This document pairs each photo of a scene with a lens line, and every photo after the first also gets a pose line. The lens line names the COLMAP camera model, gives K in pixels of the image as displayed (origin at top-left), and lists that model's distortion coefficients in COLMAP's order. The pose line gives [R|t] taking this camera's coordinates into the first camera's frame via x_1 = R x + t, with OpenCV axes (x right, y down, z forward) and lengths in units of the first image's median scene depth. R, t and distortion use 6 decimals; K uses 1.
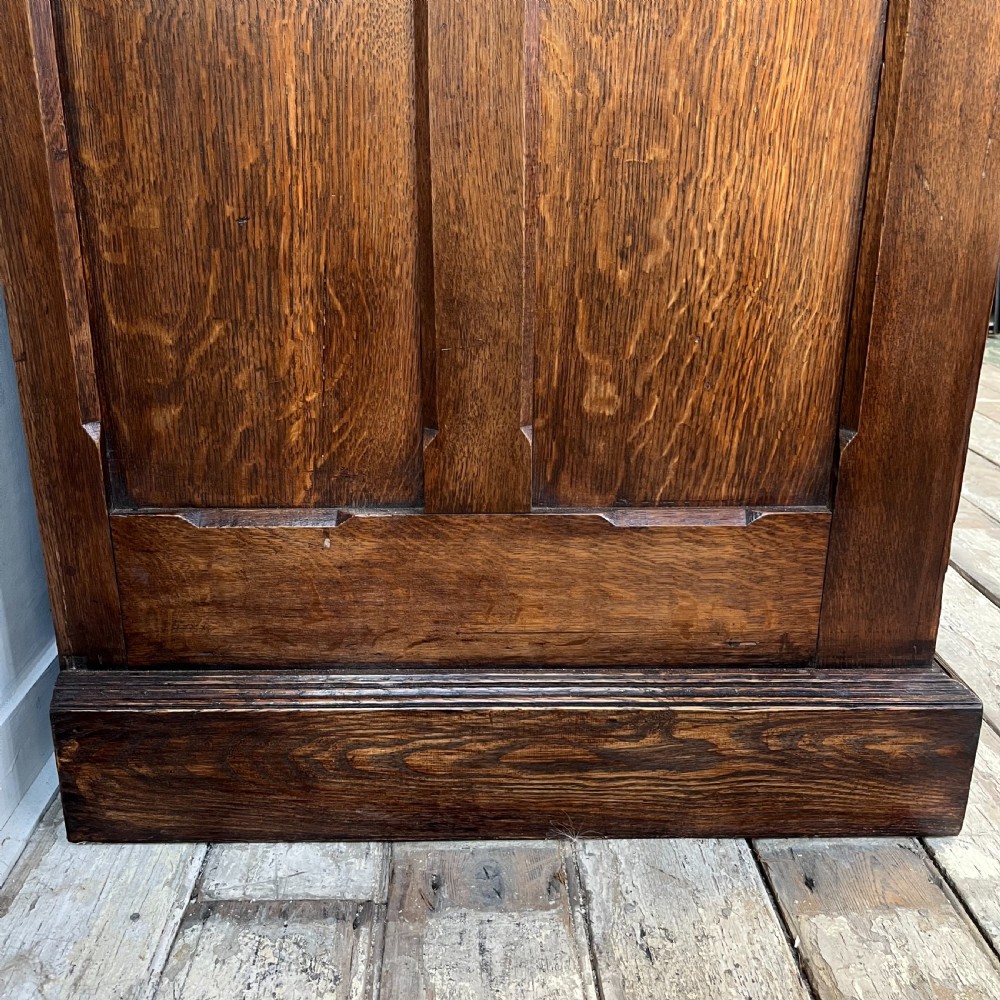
lens RADIAL K [[1031.0, 0, 500.1], [0, 1031.0, 499.0], [0, 0, 1]] dist [0.003167, 0.000000]
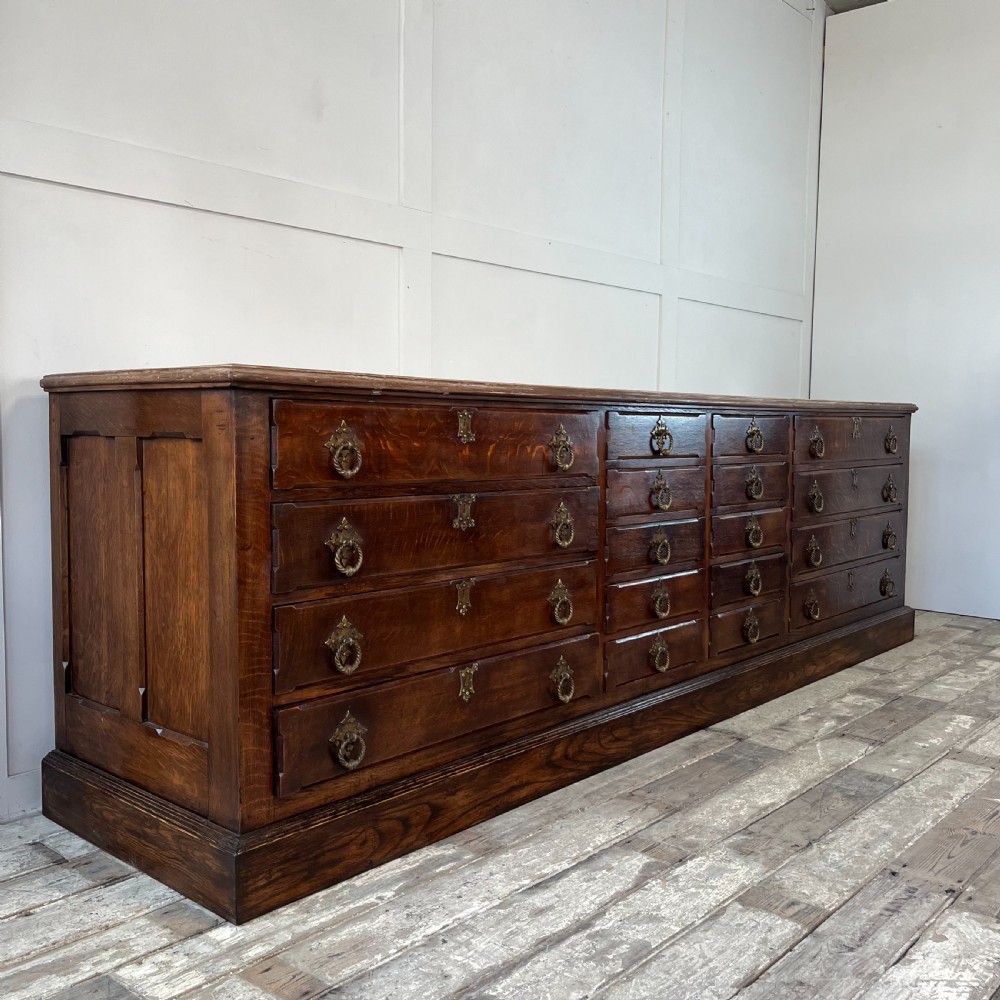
lens RADIAL K [[1025.2, 0, 496.3], [0, 1025.2, 496.5], [0, 0, 1]] dist [0.019729, 0.000000]
pose [[0.721788, 0.039696, -0.690975, 2.383570], [-0.220190, 0.959653, -0.174877, -0.270959], [0.656154, 0.278370, 0.701407, -0.369003]]
